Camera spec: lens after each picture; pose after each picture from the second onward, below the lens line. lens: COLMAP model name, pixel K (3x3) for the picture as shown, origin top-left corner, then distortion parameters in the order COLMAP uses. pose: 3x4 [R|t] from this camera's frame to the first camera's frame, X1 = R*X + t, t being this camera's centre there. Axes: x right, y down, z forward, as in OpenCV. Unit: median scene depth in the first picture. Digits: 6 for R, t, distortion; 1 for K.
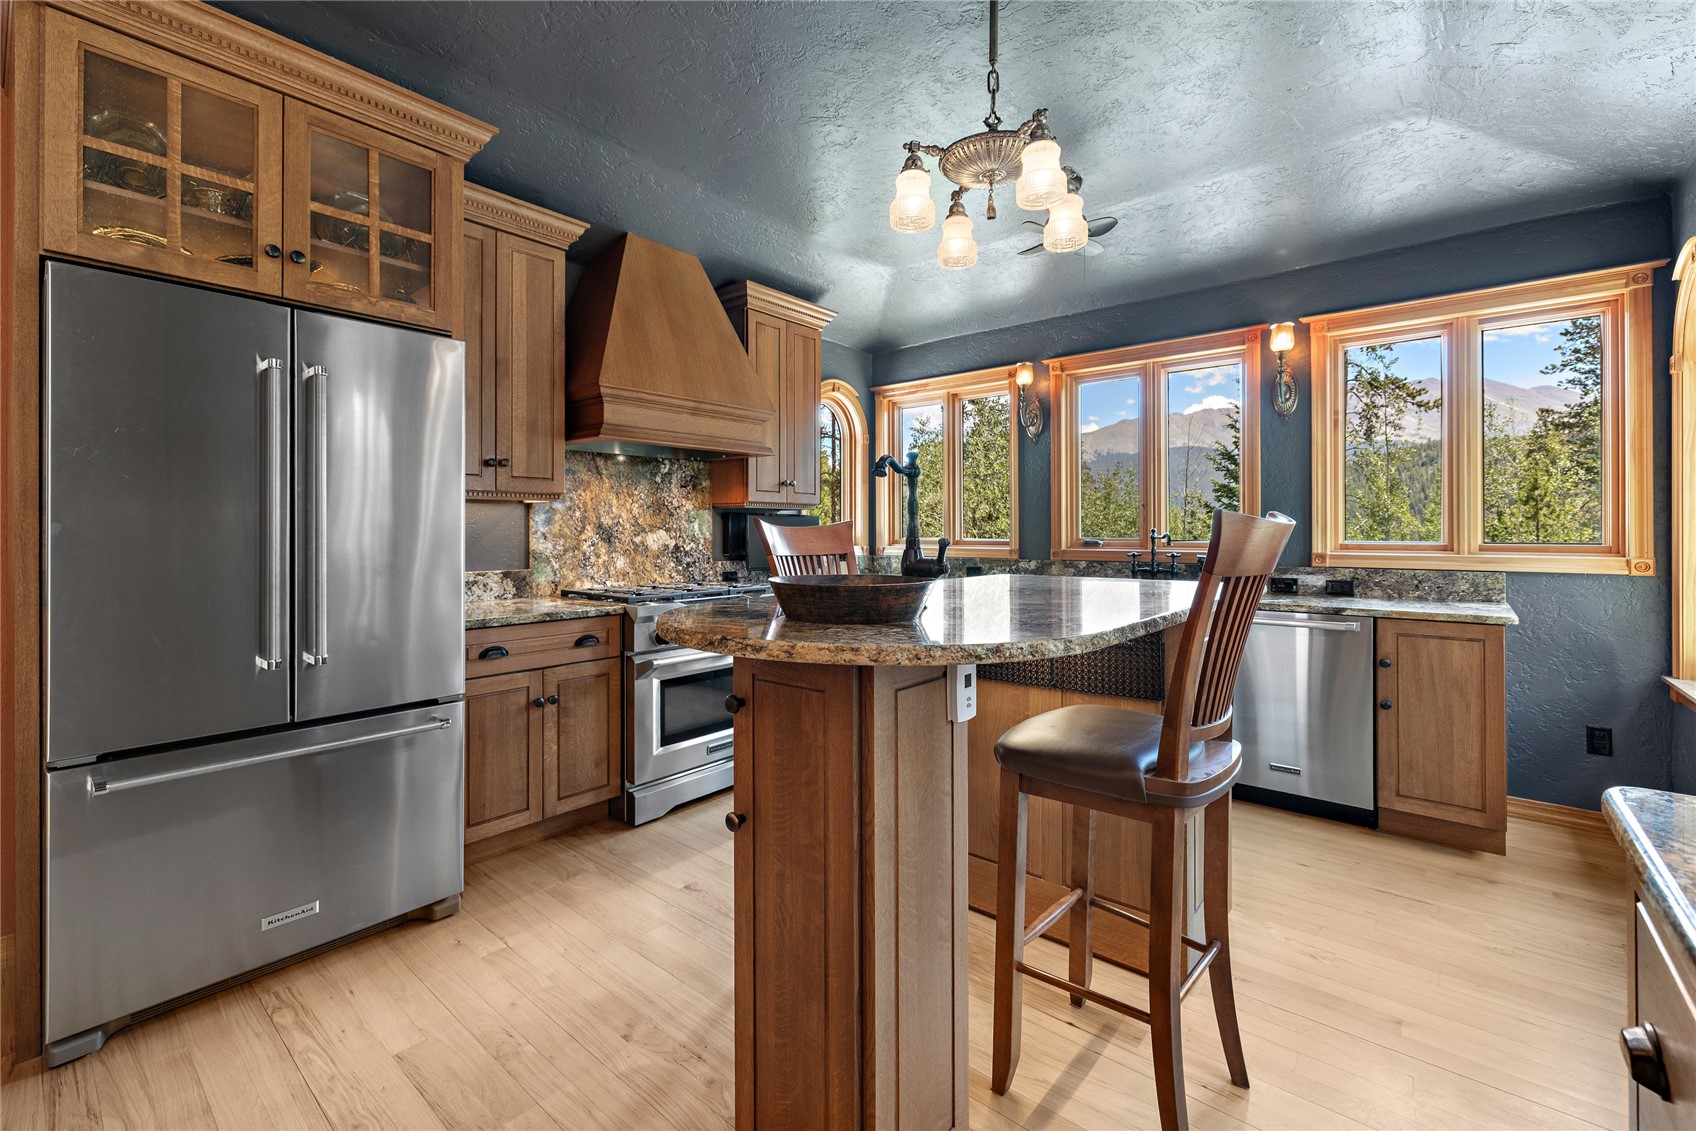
lens RADIAL K [[739.8, 0, 834.3], [0, 739.8, 524.0], [0, 0, 1]] dist [-0.002371, 0.001212]
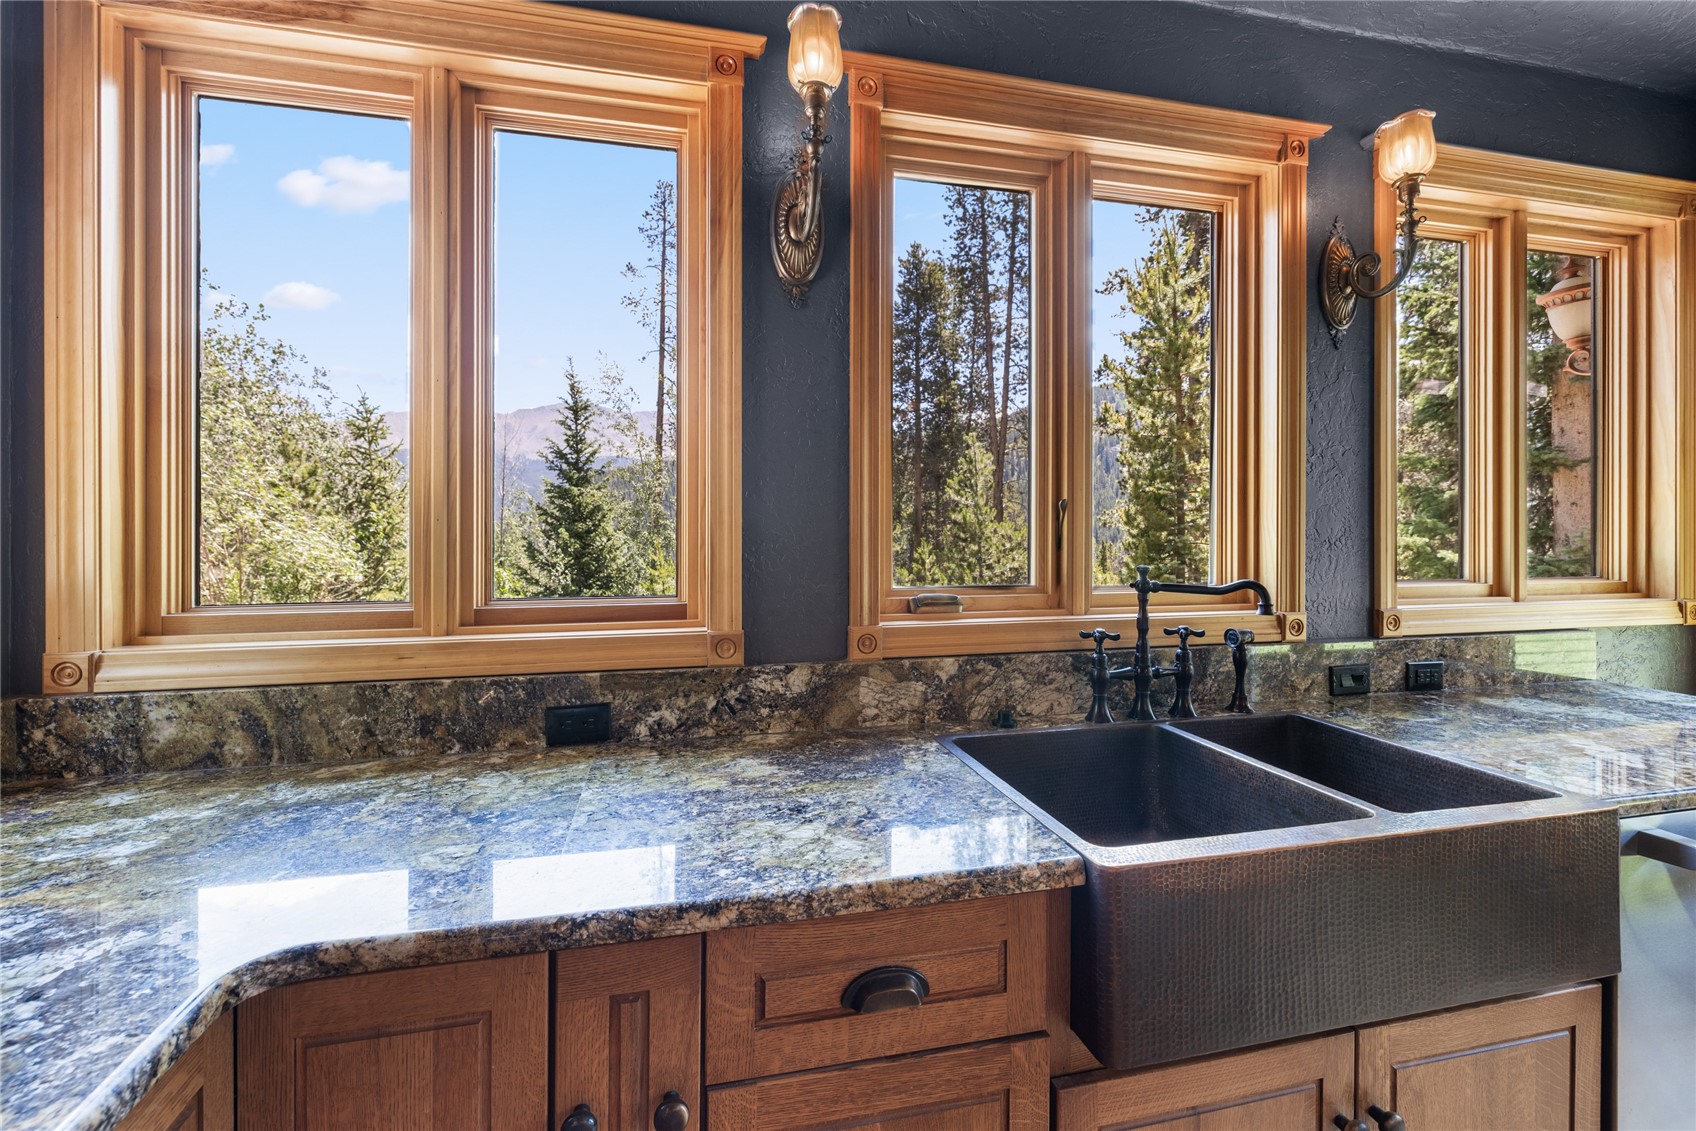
lens RADIAL K [[739.8, 0, 828.0], [0, 739.8, 516.9], [0, 0, 1]] dist [-0.002371, 0.001212]
pose [[0.619226, 0.016599, 0.785037, 0.039516], [-0.008576, 0.999860, -0.014377, -0.014877], [-0.785166, 0.002170, 0.619282, 1.131749]]
